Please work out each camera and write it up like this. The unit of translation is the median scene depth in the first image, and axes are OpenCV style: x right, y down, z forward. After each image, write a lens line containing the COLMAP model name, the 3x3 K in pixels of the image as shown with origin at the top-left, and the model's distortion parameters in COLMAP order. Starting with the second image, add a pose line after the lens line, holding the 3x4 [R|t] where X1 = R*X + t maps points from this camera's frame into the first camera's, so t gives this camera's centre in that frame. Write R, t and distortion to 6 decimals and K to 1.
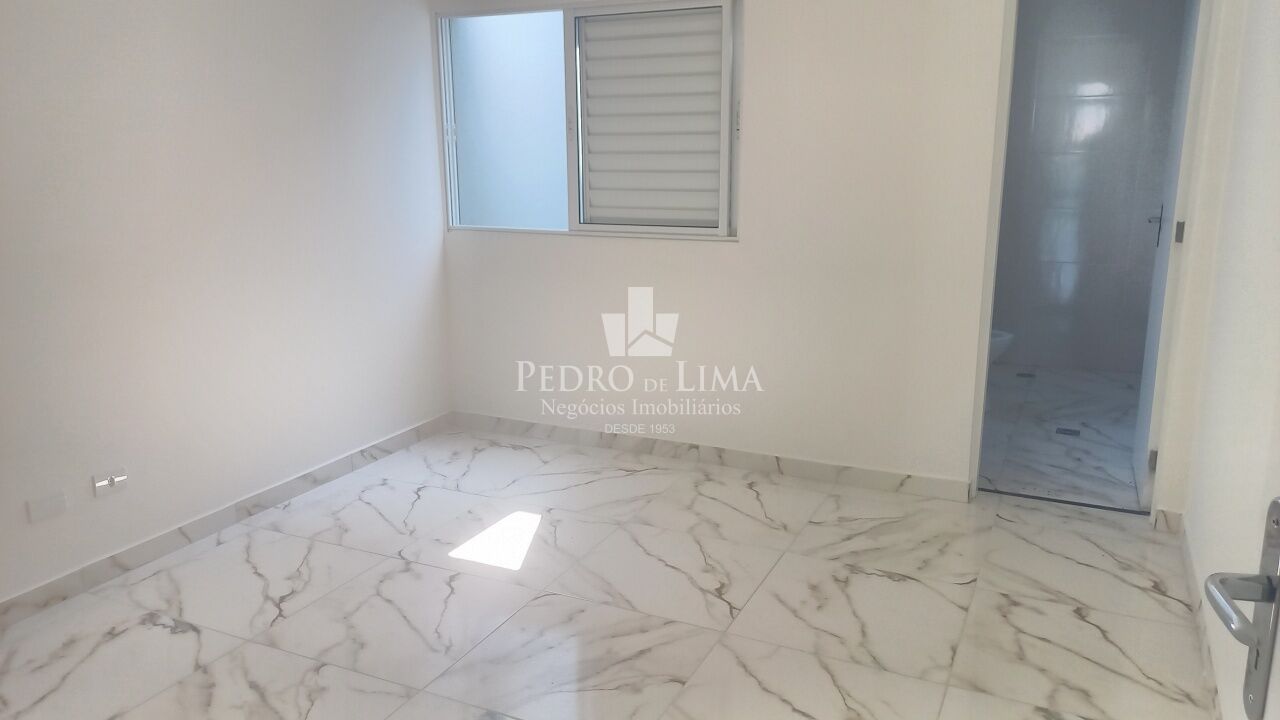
lens RADIAL K [[936.1, 0, 646.7], [0, 936.1, 352.8], [0, 0, 1]] dist [0.075011, -0.007656]
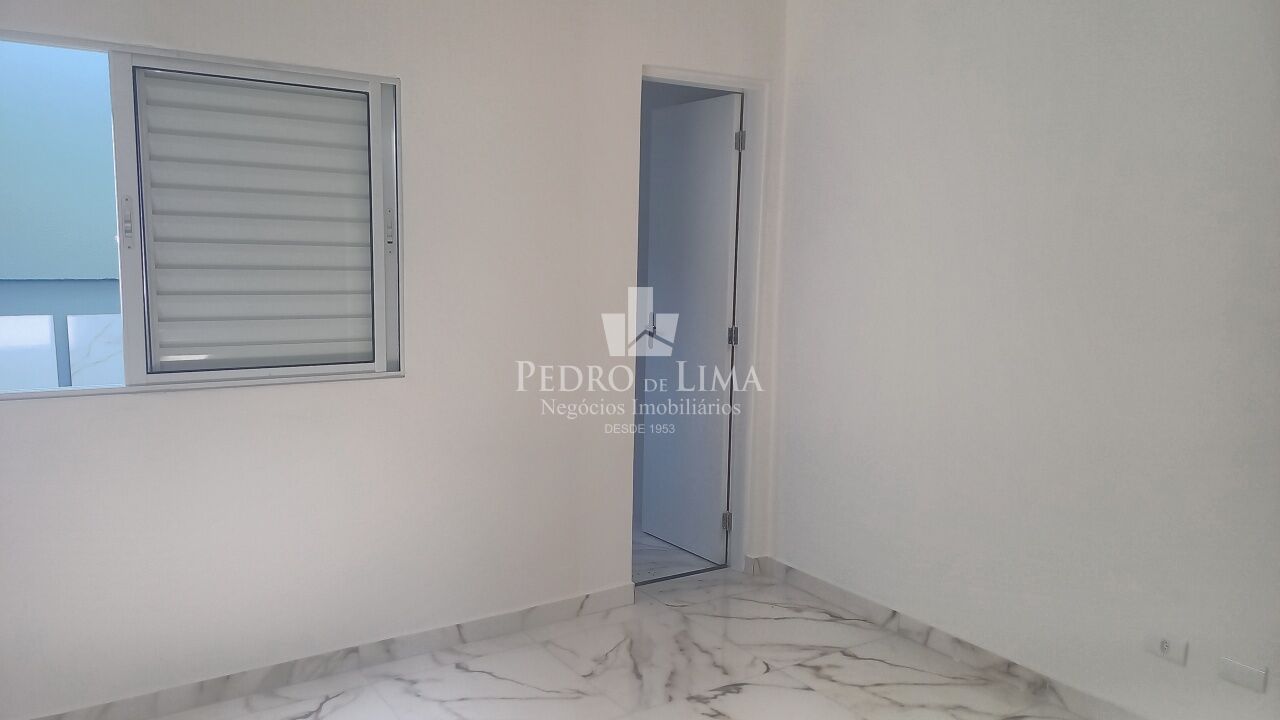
lens RADIAL K [[936.1, 0, 638.4], [0, 936.1, 352.0], [0, 0, 1]] dist [0.075011, -0.007656]
pose [[0.526948, -0.078400, 0.846273, -0.615081], [0.161516, 0.986828, -0.009149, -0.125163], [-0.834409, 0.141508, 0.532670, 0.493949]]
